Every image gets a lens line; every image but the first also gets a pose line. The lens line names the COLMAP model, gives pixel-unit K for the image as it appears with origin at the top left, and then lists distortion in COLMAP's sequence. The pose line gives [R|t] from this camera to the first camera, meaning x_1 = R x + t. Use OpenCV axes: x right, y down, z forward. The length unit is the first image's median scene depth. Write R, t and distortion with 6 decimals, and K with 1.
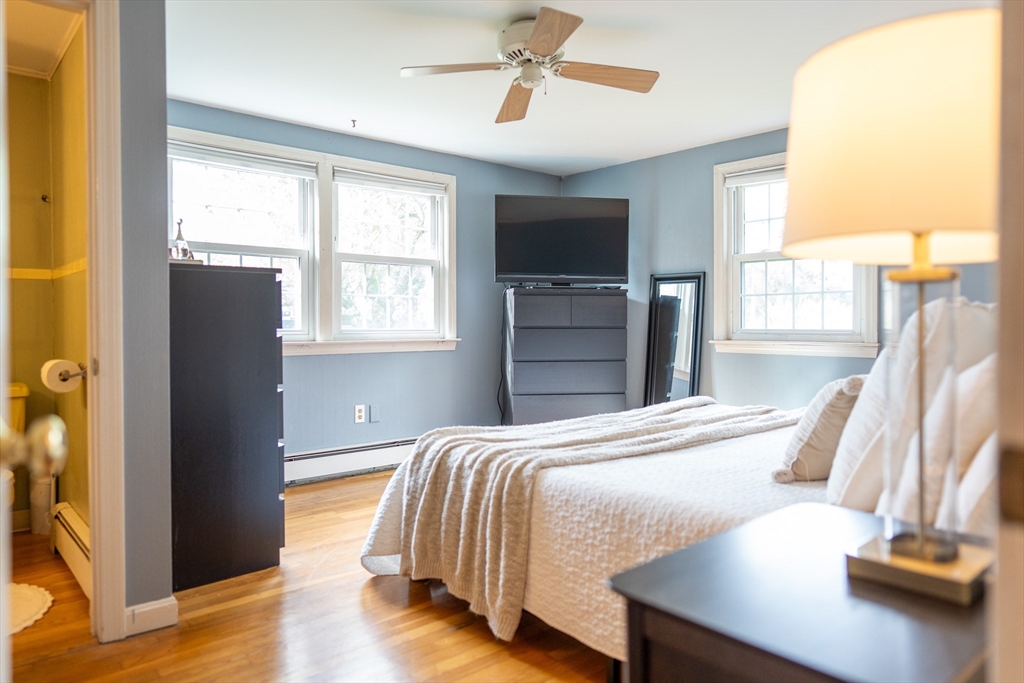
lens RADIAL K [[674.1, 0, 514.6], [0, 674.1, 333.6], [0, 0, 1]] dist [-0.003748, 0.001146]
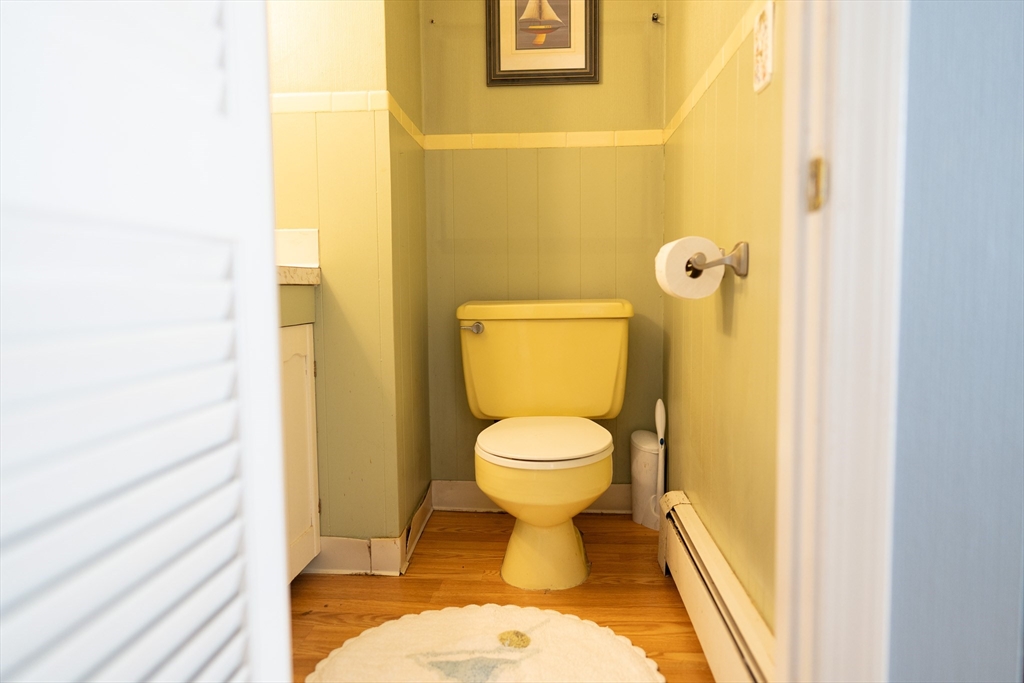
lens RADIAL K [[674.1, 0, 514.6], [0, 674.1, 333.6], [0, 0, 1]] dist [-0.003748, 0.001146]
pose [[0.705981, 0.042213, -0.706972, -0.365313], [-0.002778, 0.998380, 0.056838, 0.076833], [0.708226, -0.038163, 0.704954, 0.491936]]
